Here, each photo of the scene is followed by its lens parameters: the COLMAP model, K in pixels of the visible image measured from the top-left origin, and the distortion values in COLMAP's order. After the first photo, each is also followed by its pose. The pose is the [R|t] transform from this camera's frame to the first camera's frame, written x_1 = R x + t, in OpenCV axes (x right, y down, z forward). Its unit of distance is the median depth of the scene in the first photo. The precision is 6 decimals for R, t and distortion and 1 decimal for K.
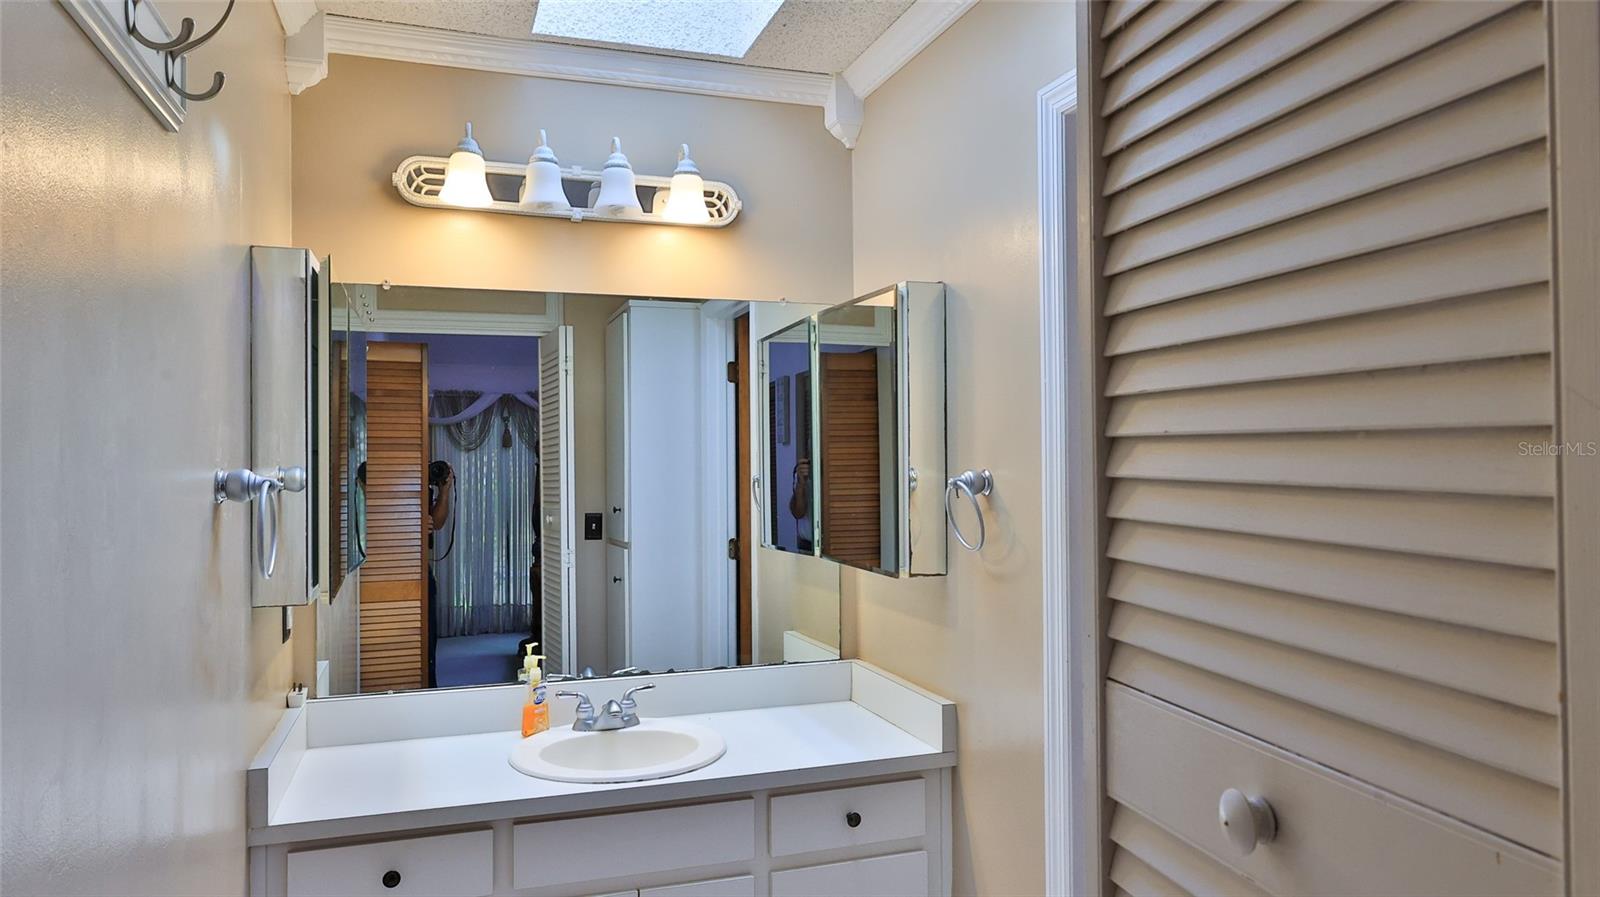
lens RADIAL K [[1029.9, 0, 800.0], [0, 1029.9, 448.5], [0, 0, 1]] dist [0.006655, 0.000456]
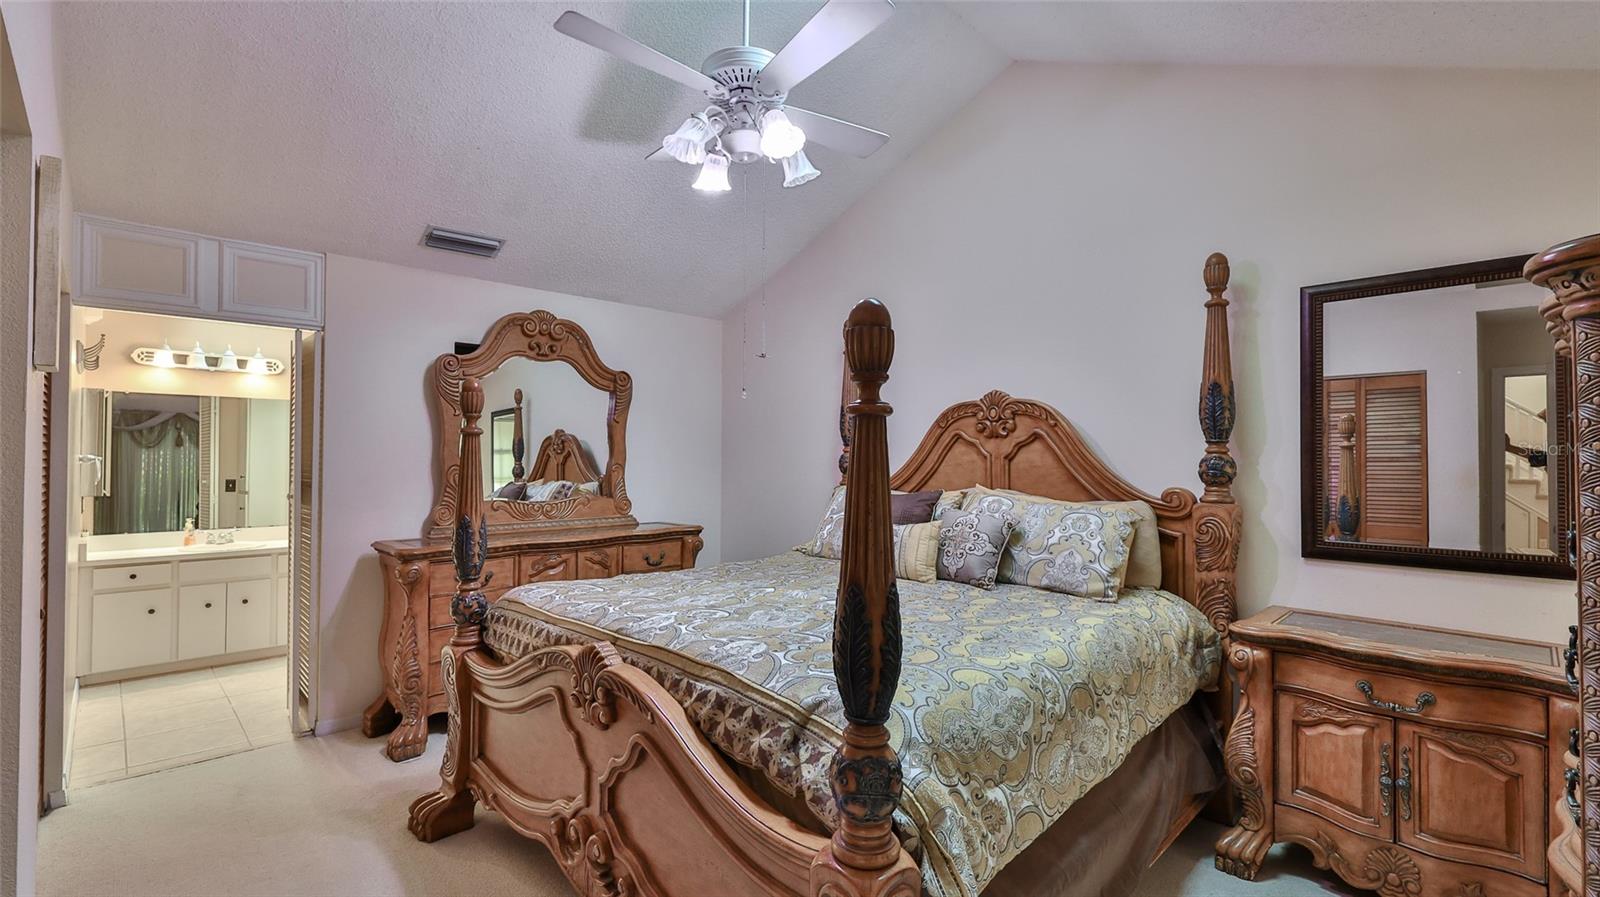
lens RADIAL K [[702.8, 0, 798.4], [0, 702.8, 445.8], [0, 0, 1]] dist [-0.003597, 0.000035]
pose [[0.901890, 0.016195, 0.431662, 0.424734], [-0.013076, 0.999863, -0.010192, -0.012553], [-0.431767, 0.003548, 0.901978, -1.493463]]
